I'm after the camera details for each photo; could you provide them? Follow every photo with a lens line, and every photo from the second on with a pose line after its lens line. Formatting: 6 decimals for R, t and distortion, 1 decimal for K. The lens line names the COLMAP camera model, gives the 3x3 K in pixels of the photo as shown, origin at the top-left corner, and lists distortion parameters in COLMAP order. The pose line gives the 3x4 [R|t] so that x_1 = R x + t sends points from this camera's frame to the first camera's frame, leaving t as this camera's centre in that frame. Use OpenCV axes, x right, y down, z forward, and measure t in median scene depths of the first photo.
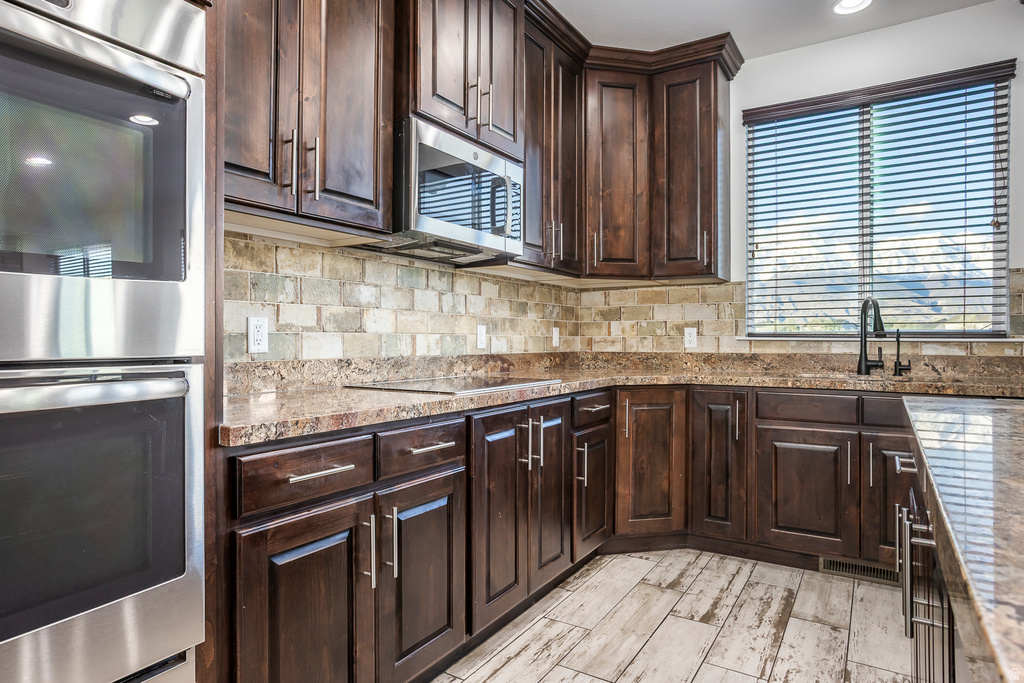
lens RADIAL K [[609.1, 0, 512.0], [0, 609.1, 341.5], [0, 0, 1]] dist [-0.001282, 0.000302]
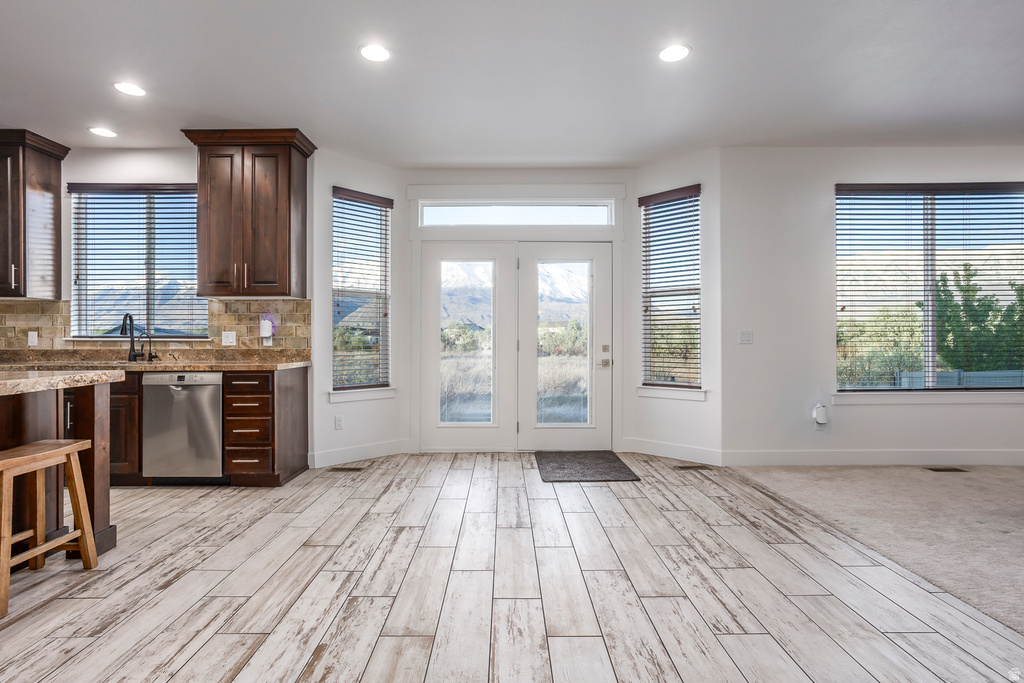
lens RADIAL K [[517.4, 0, 499.8], [0, 517.4, 342.7], [0, 0, 1]] dist [-0.003309, -0.000117]
pose [[0.849252, -0.004133, 0.527971, 0.721228], [0.002937, 0.999991, 0.003104, 0.002855], [-0.527979, -0.001086, 0.849257, -0.712648]]
